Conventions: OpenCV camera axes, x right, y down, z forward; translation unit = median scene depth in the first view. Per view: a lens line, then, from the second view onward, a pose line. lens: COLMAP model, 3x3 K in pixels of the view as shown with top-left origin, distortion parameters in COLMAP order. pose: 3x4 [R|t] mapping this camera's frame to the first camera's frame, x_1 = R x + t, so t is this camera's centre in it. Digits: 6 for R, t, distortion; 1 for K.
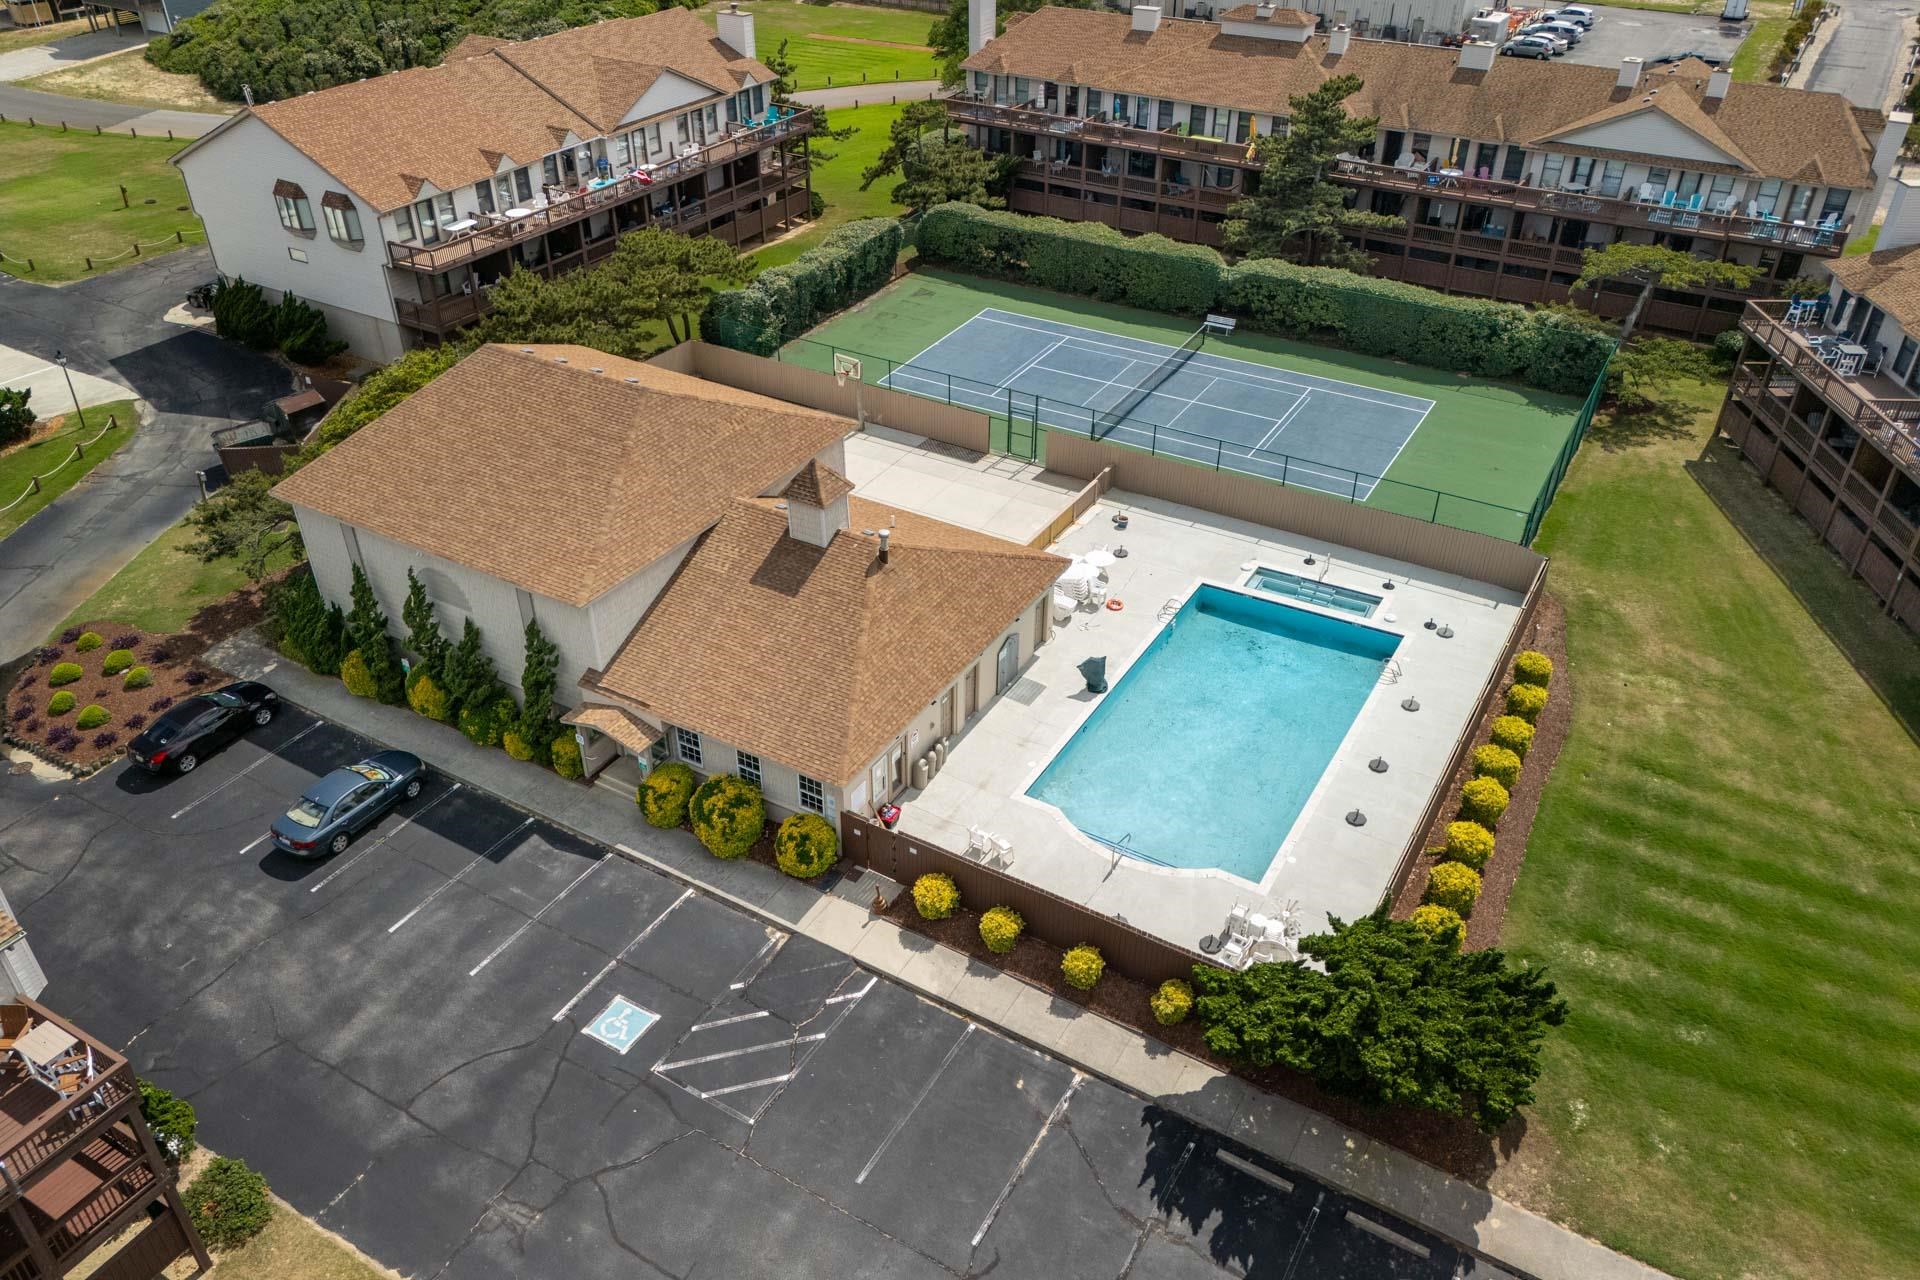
lens RADIAL K [[1415.9, 0, 966.1], [0, 1415.9, 639.7], [0, 0, 1]] dist [0.067409, -0.060967]
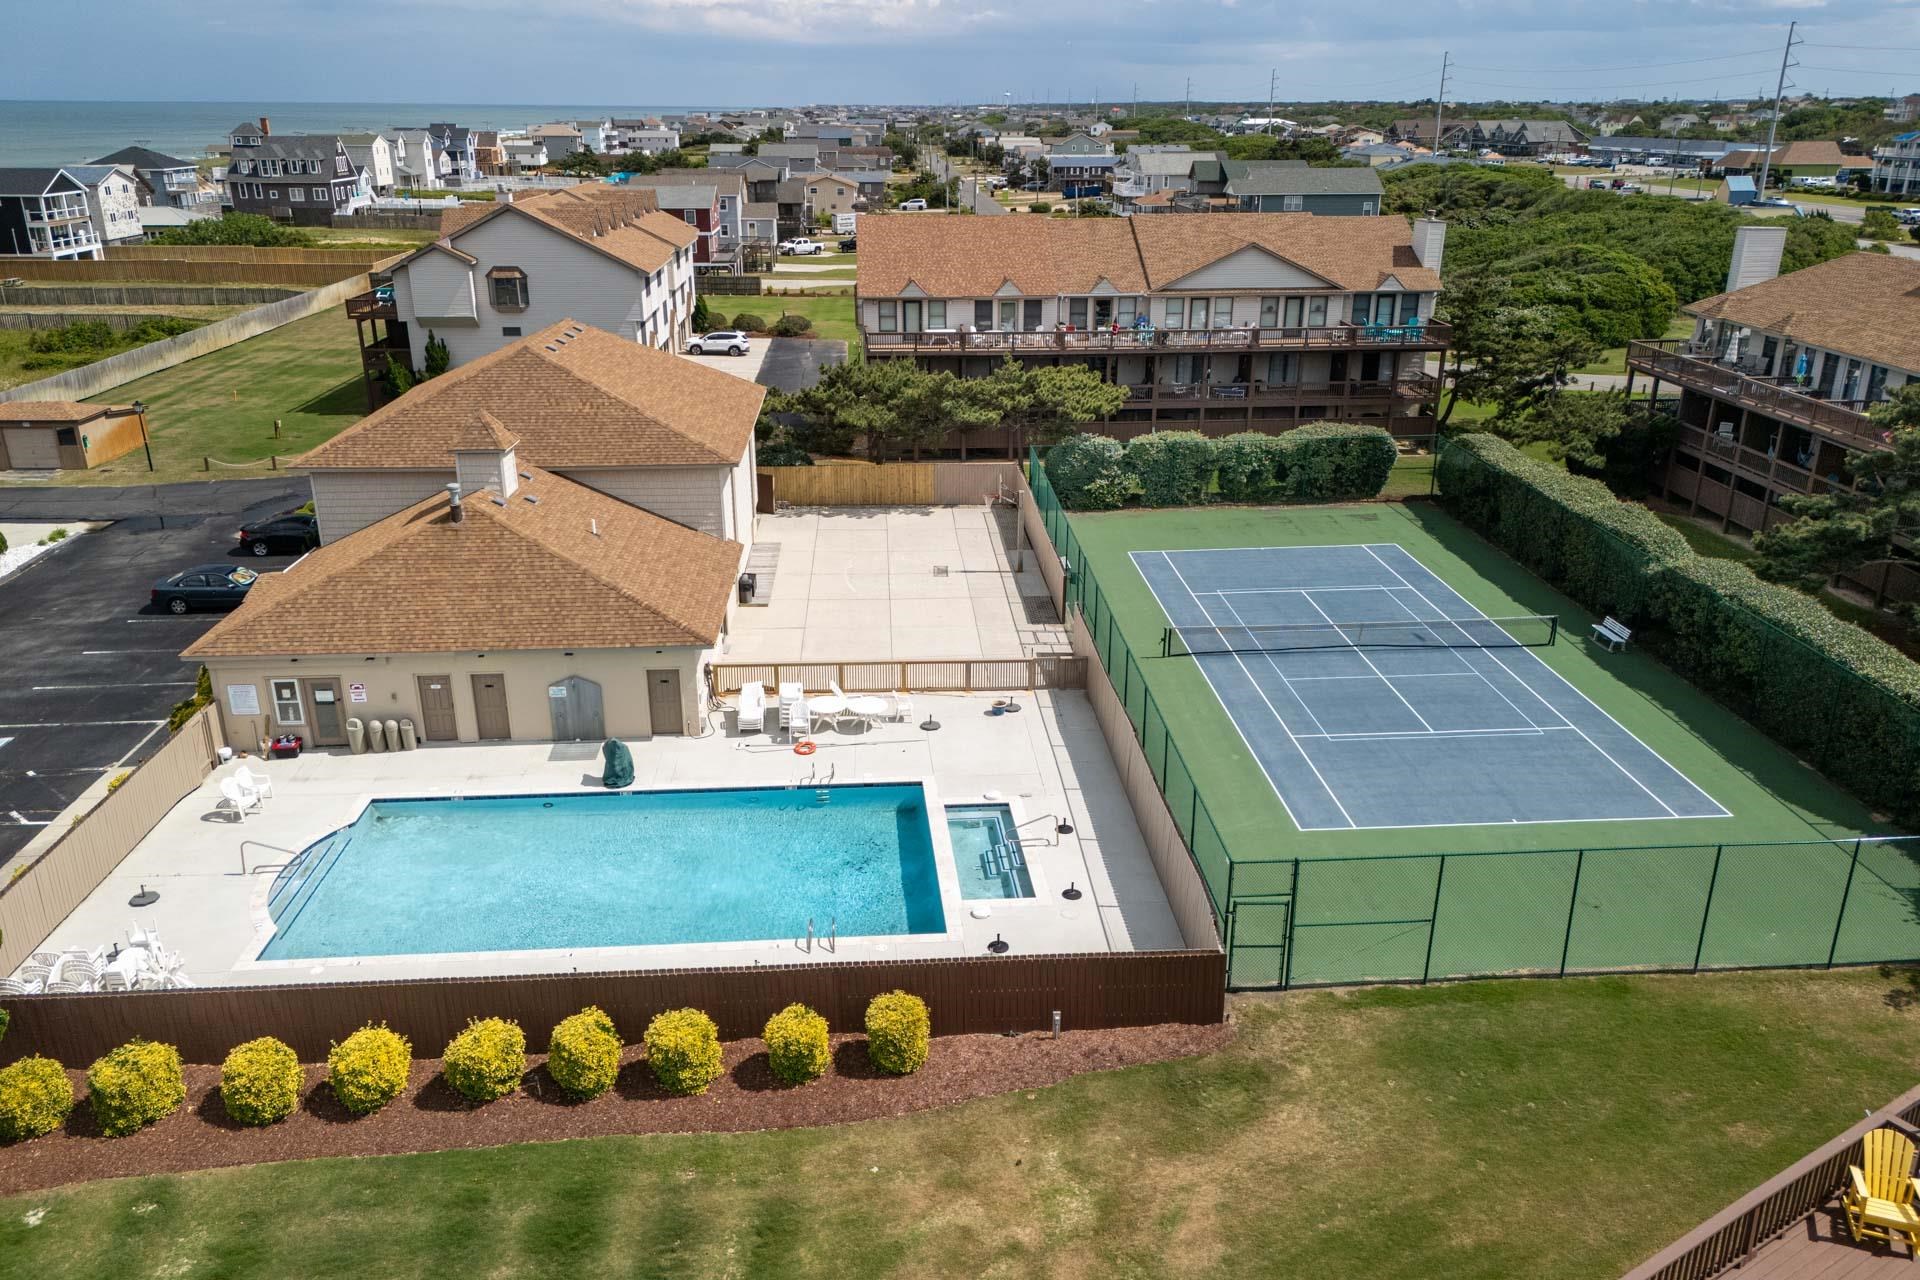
lens RADIAL K [[1412.1, 0, 966.4], [0, 1412.1, 651.3], [0, 0, 1]] dist [0.081455, -0.080117]
pose [[0.559257, 0.295826, -0.774415, 0.561852], [-0.464930, 0.885344, 0.002445, -0.087100], [0.686347, 0.358681, 0.632673, 0.427025]]
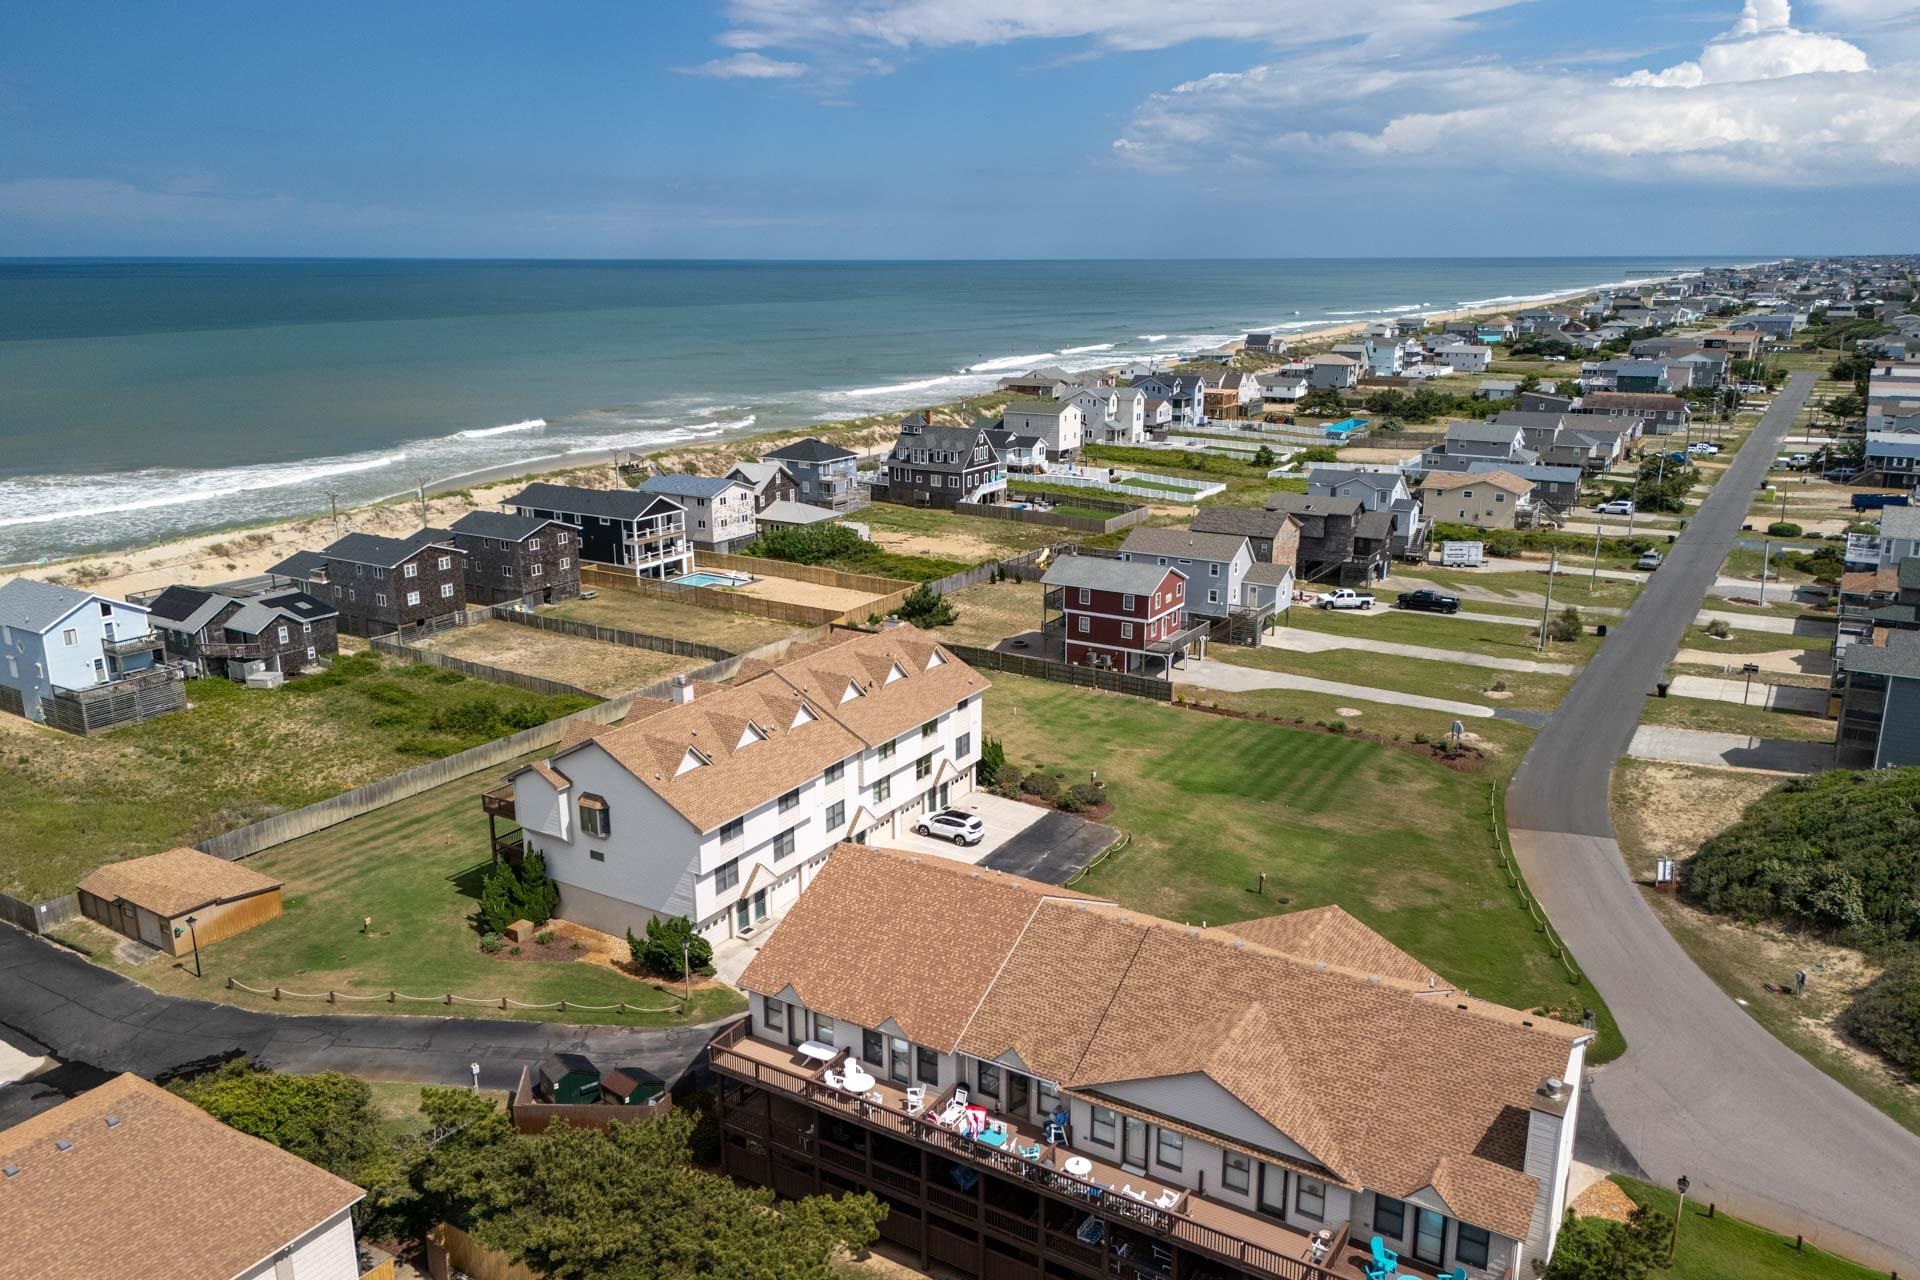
lens RADIAL K [[1412.1, 0, 966.4], [0, 1412.1, 651.3], [0, 0, 1]] dist [0.081455, -0.080117]
pose [[-0.020682, 0.268820, -0.962968, 0.387347], [-0.561739, 0.793645, 0.233617, -0.722389], [0.827056, 0.545768, 0.134592, 0.837969]]
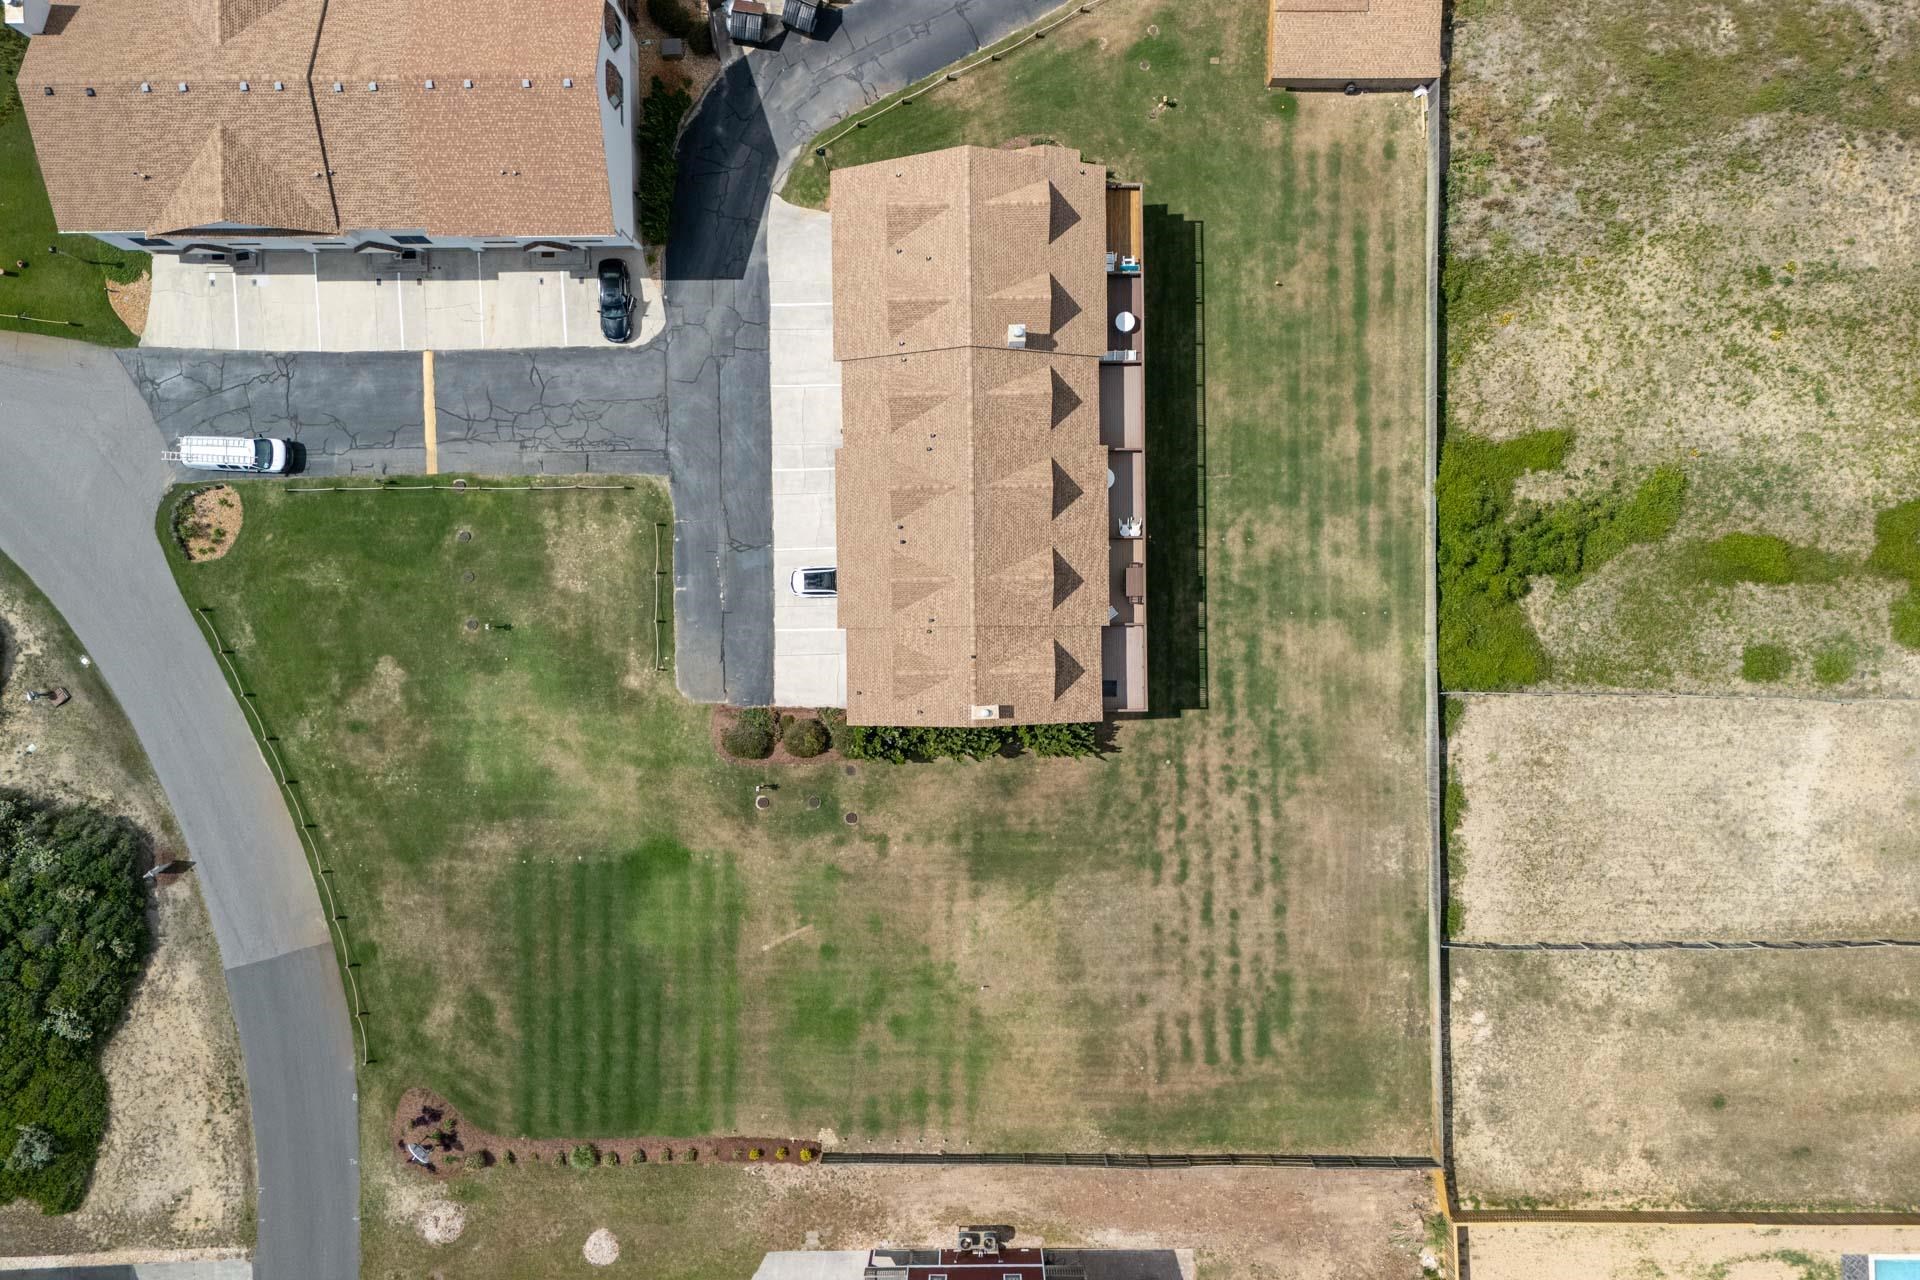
lens RADIAL K [[1412.1, 0, 966.4], [0, 1412.1, 651.3], [0, 0, 1]] dist [0.081455, -0.080117]
pose [[-0.510750, -0.859702, 0.006856, -1.019148], [0.497425, -0.288998, 0.817954, -1.250963], [-0.701215, 0.421181, 0.575243, 0.312517]]
